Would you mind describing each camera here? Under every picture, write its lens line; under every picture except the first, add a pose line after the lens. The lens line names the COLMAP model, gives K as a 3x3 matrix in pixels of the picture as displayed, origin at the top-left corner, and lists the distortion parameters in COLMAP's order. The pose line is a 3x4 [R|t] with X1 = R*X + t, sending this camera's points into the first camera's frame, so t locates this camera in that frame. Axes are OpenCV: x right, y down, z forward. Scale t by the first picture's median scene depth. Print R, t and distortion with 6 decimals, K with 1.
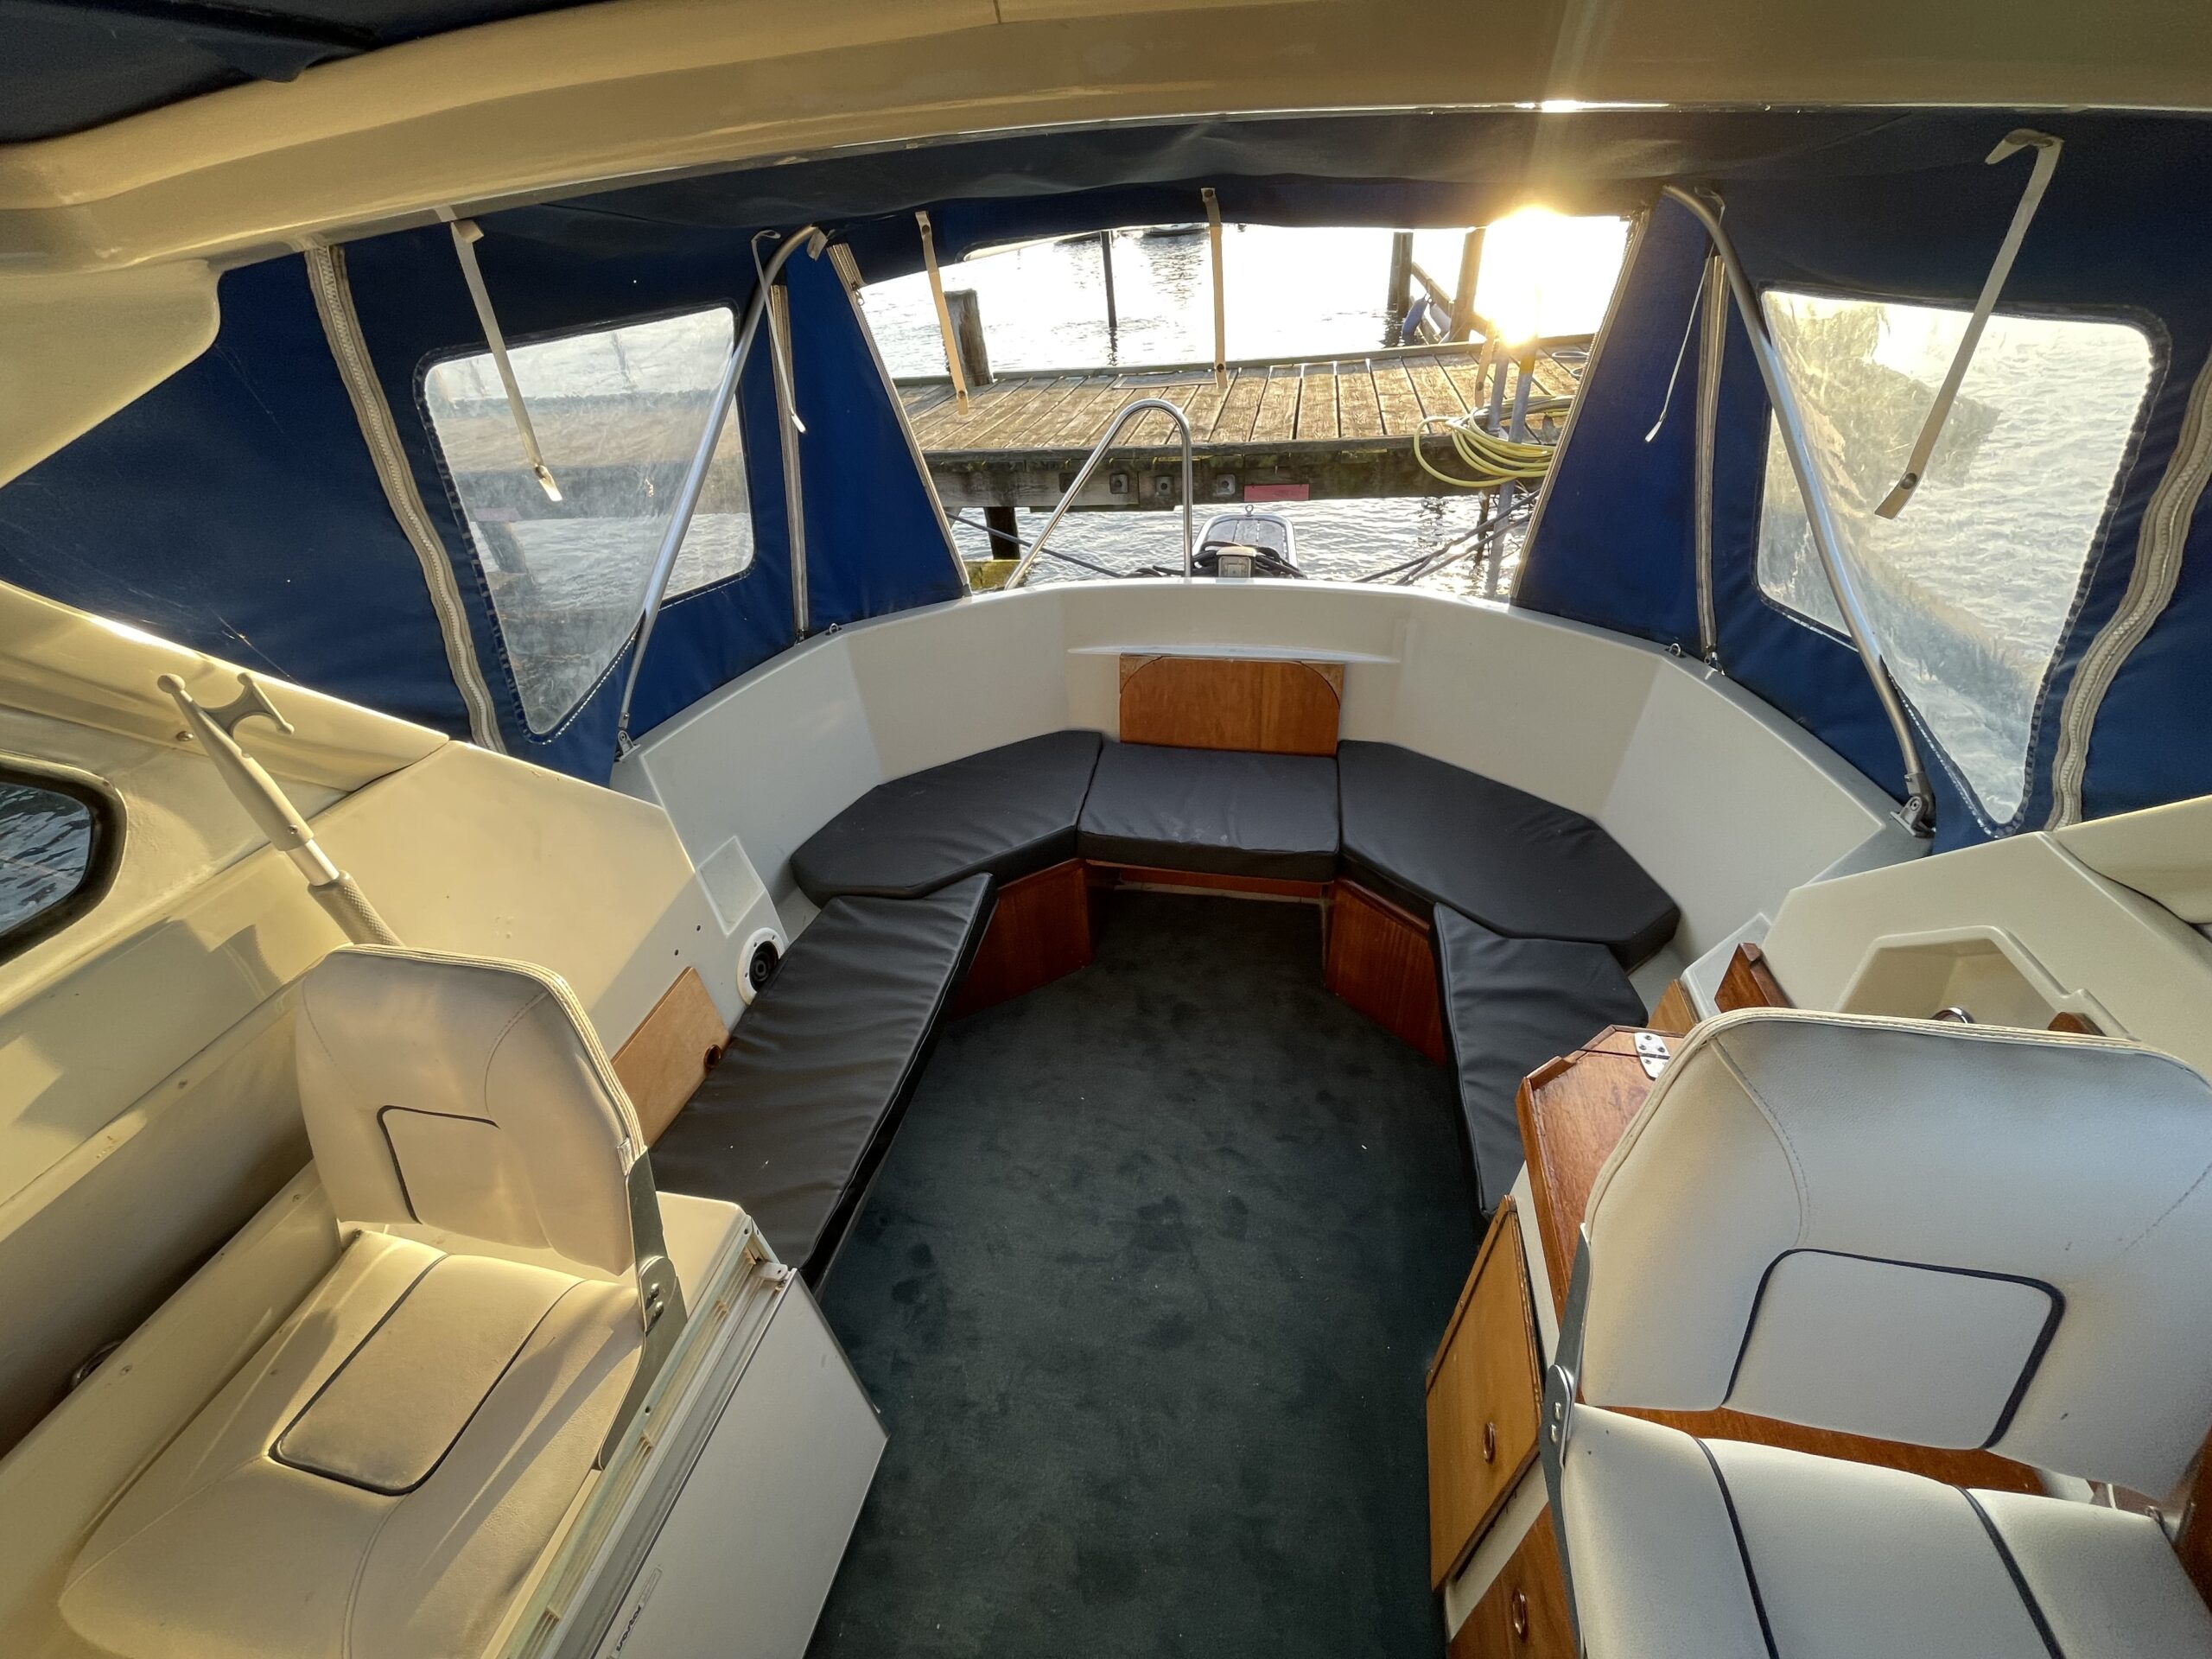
lens RADIAL K [[895.0, 0, 1106.3], [0, 895.0, 830.3], [0, 0, 1]] dist [-0.000379, -0.000722]
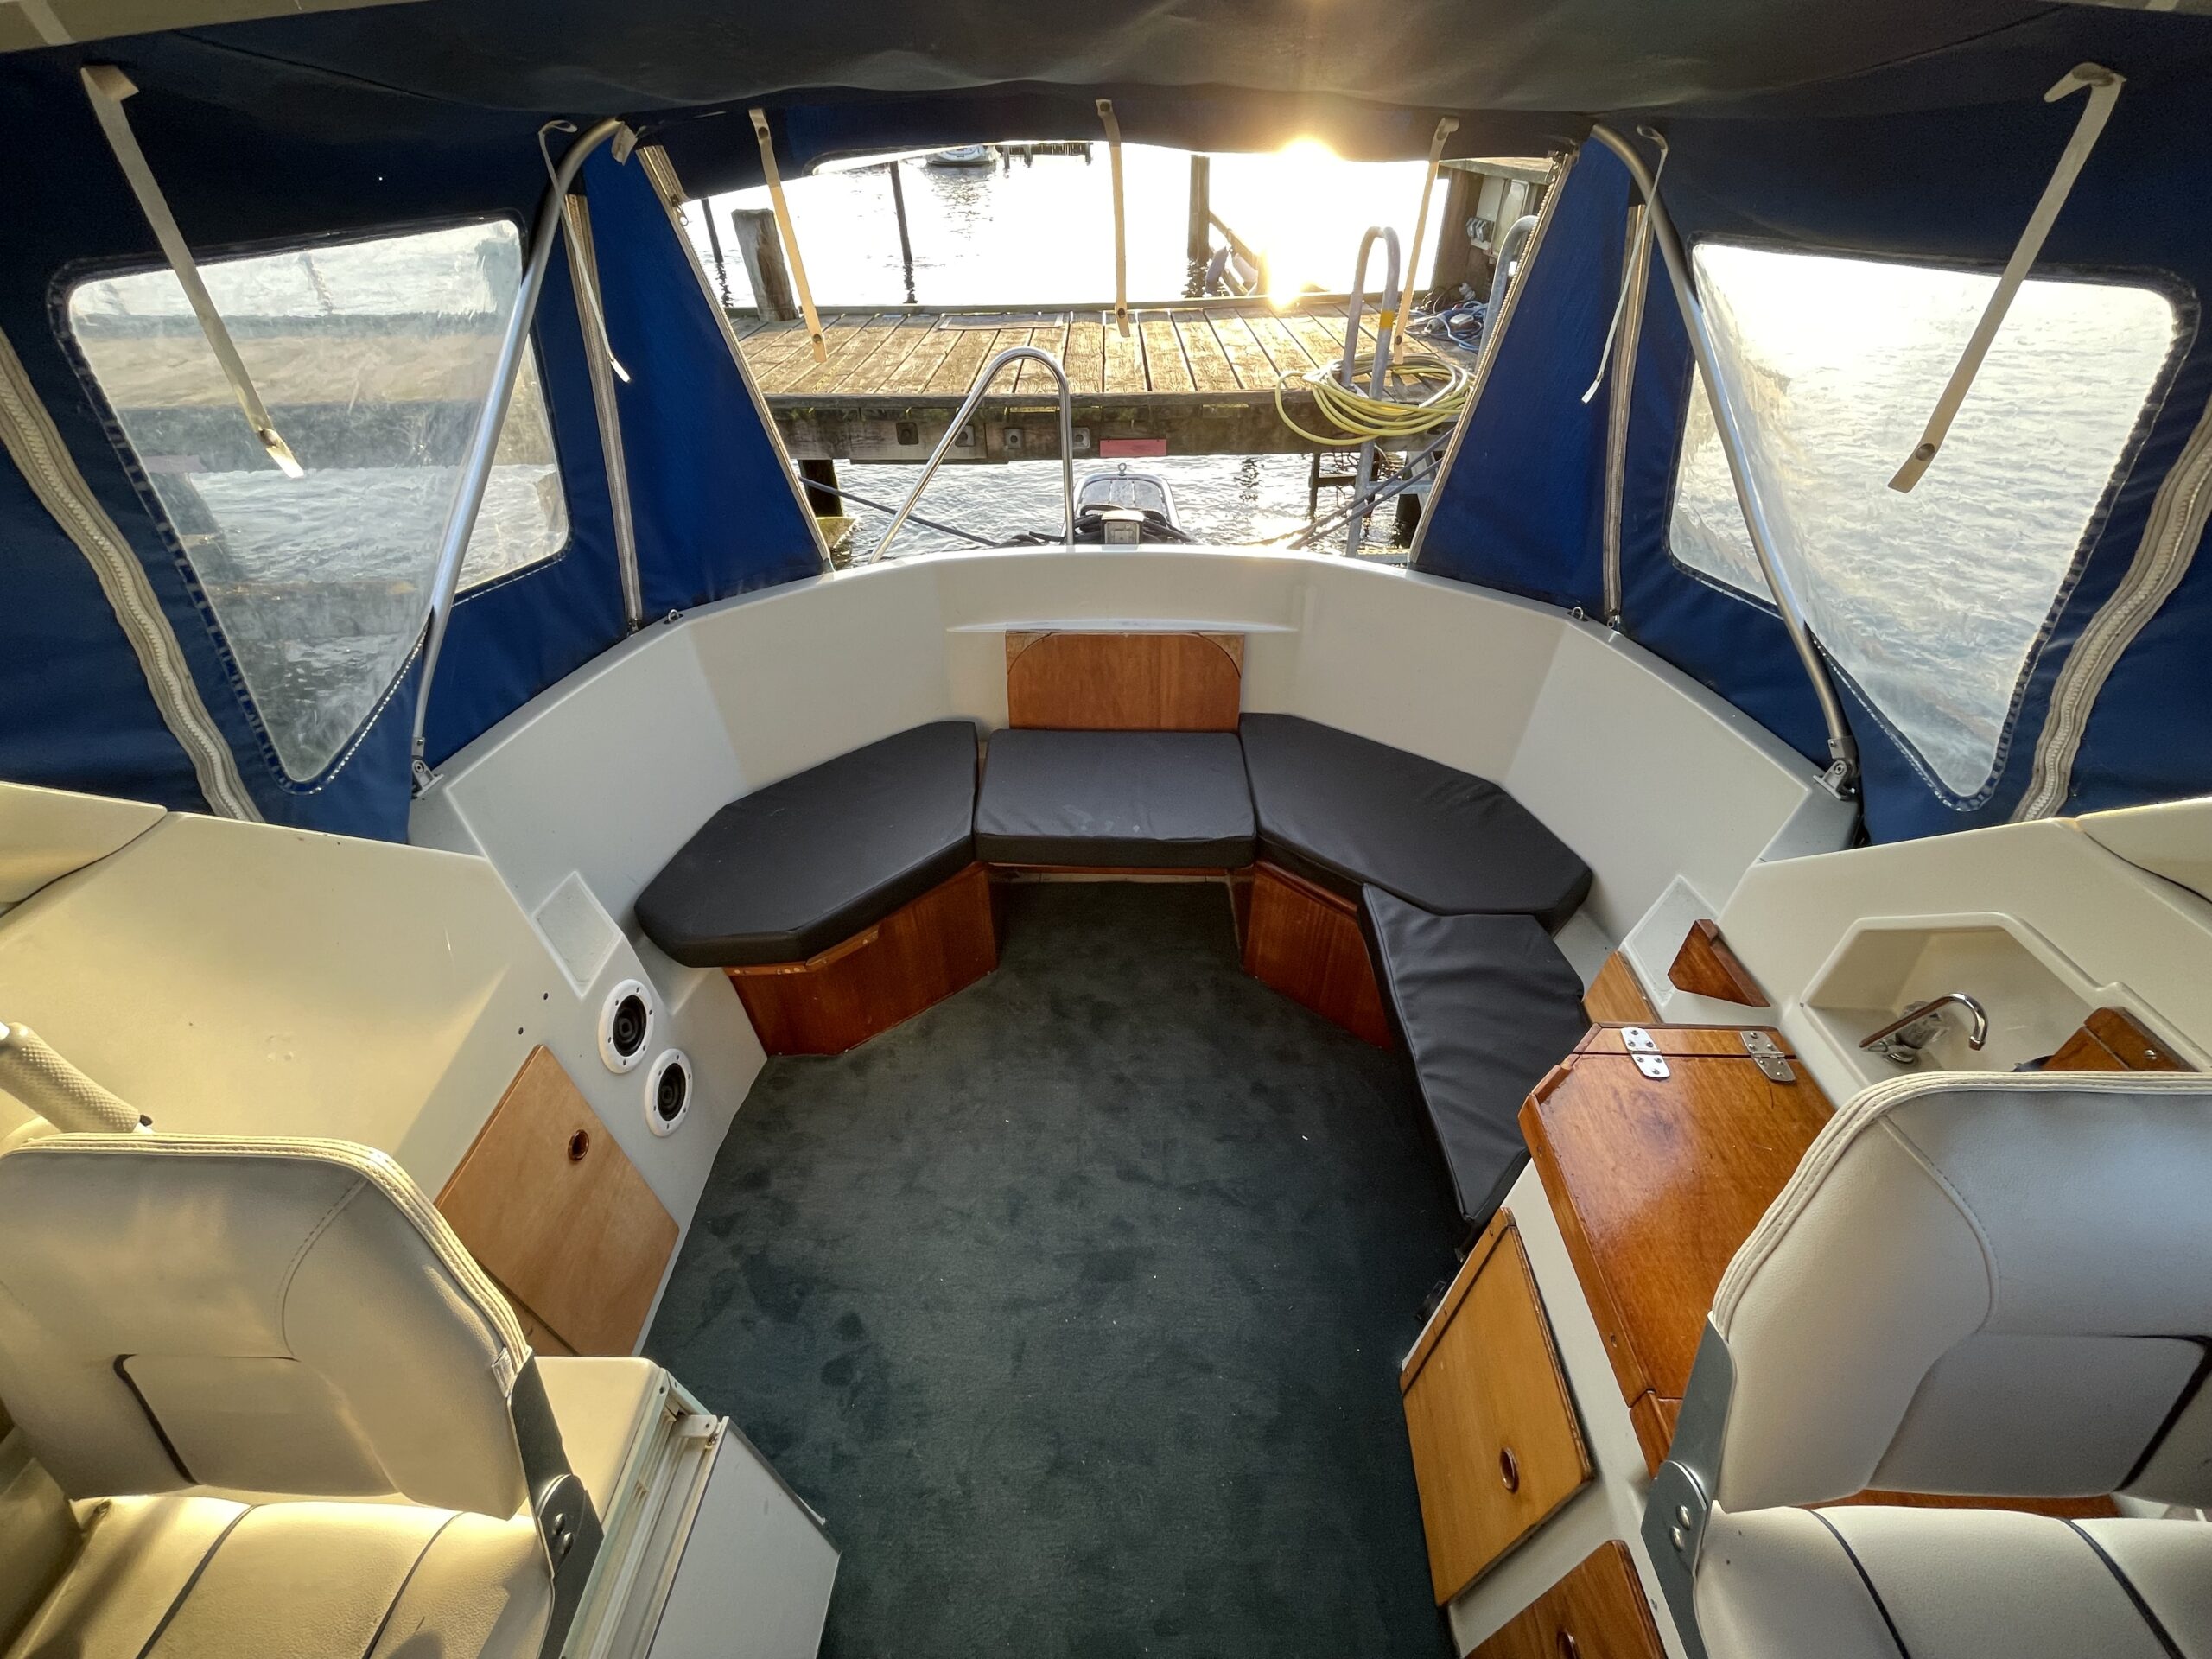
lens RADIAL K [[895.0, 0, 1106.3], [0, 895.0, 830.3], [0, 0, 1]] dist [-0.000379, -0.000722]
pose [[0.983712, -0.072168, 0.164626, -0.069271], [0.064247, 0.996528, 0.052952, -0.051384], [-0.167876, -0.041513, 0.984934, 0.103180]]
